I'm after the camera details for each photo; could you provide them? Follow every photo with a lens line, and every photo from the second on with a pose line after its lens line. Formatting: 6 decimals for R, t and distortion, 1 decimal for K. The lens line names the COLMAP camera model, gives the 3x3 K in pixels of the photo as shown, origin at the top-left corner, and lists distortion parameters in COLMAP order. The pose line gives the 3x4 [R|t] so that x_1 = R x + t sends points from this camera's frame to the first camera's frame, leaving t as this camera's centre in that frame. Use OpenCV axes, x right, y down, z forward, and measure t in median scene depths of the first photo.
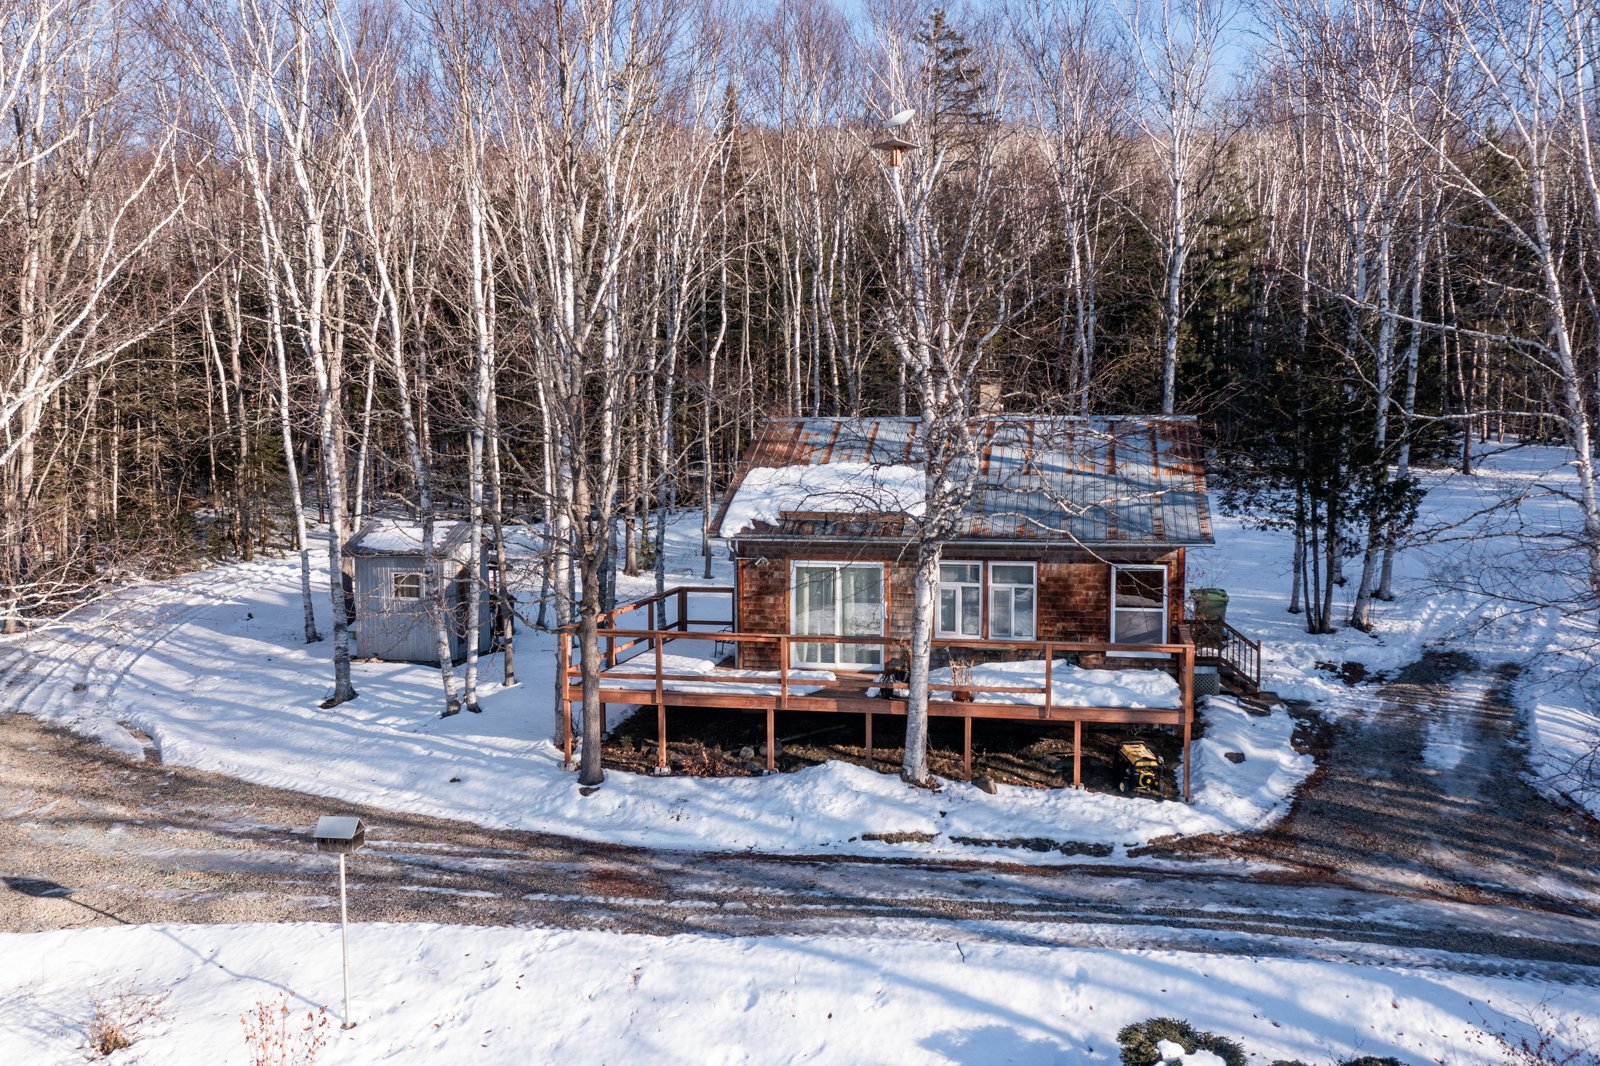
lens RADIAL K [[1033.8, 0, 800.0], [0, 1033.8, 533.0], [0, 0, 1]] dist [-0.007215, 0.002510]
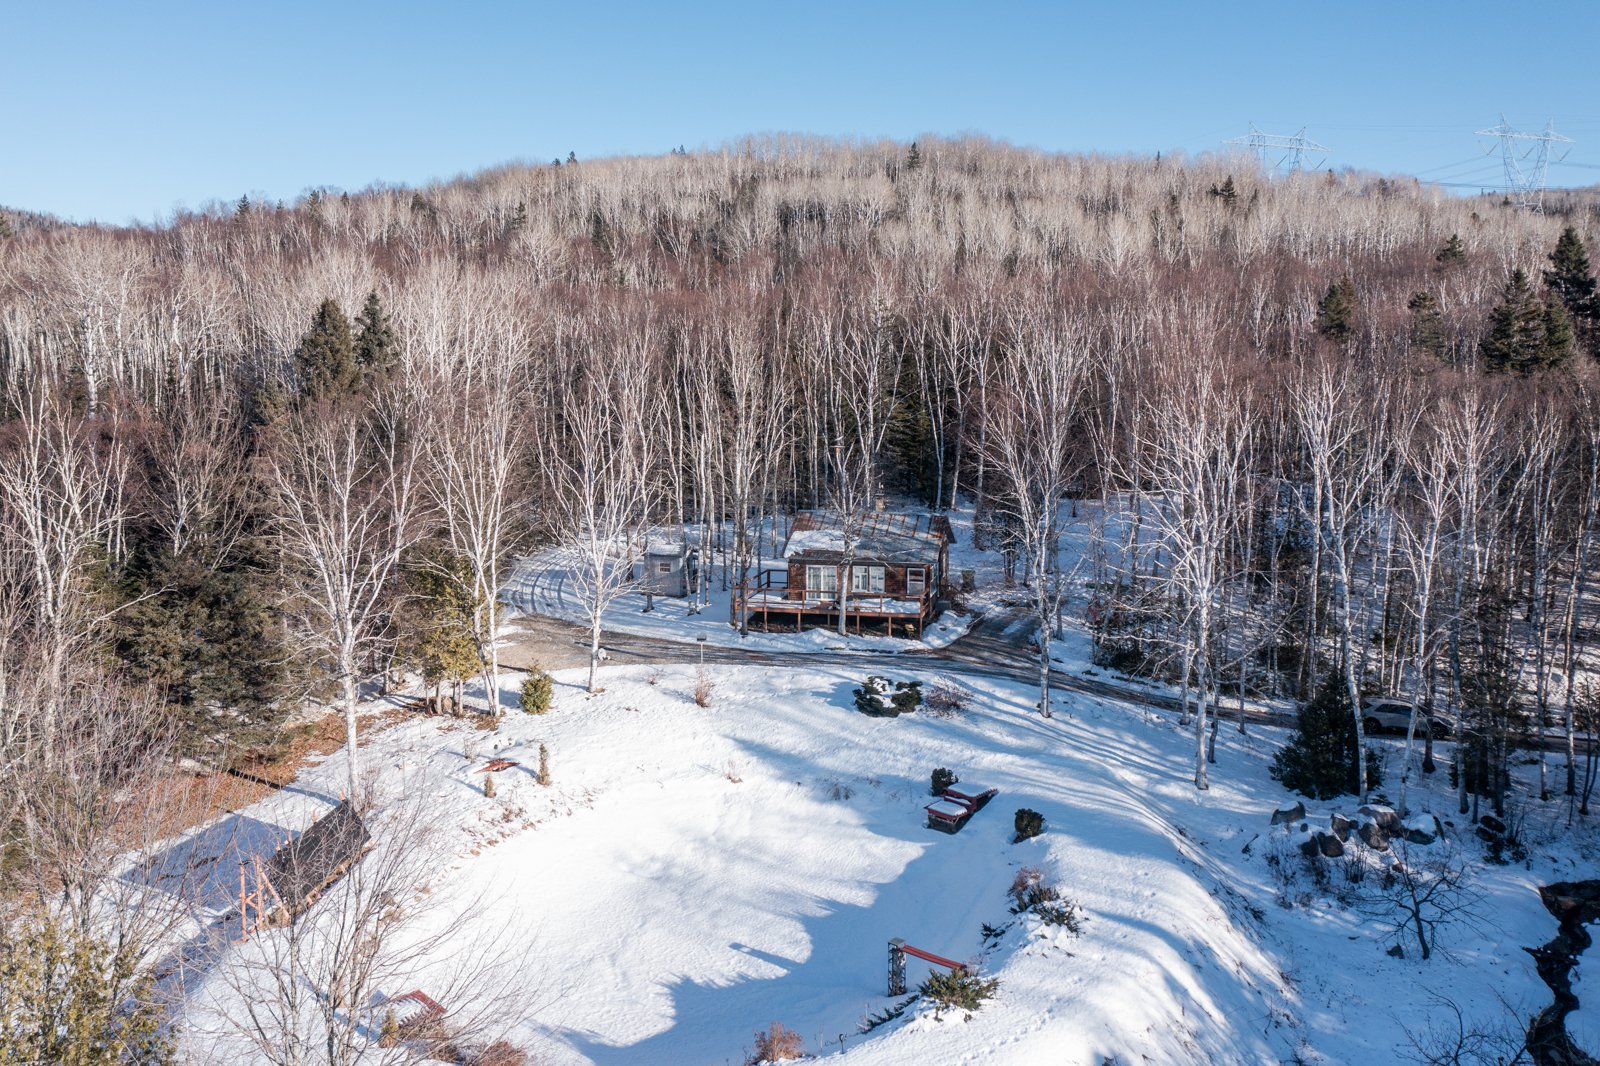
lens RADIAL K [[1033.8, 0, 800.0], [0, 1033.8, 533.0], [0, 0, 1]] dist [-0.007215, 0.002510]
pose [[0.999004, 0.004963, -0.044350, 0.117503], [-0.001622, 0.997177, 0.075064, -0.325637], [0.044597, -0.074917, 0.996192, -2.231689]]
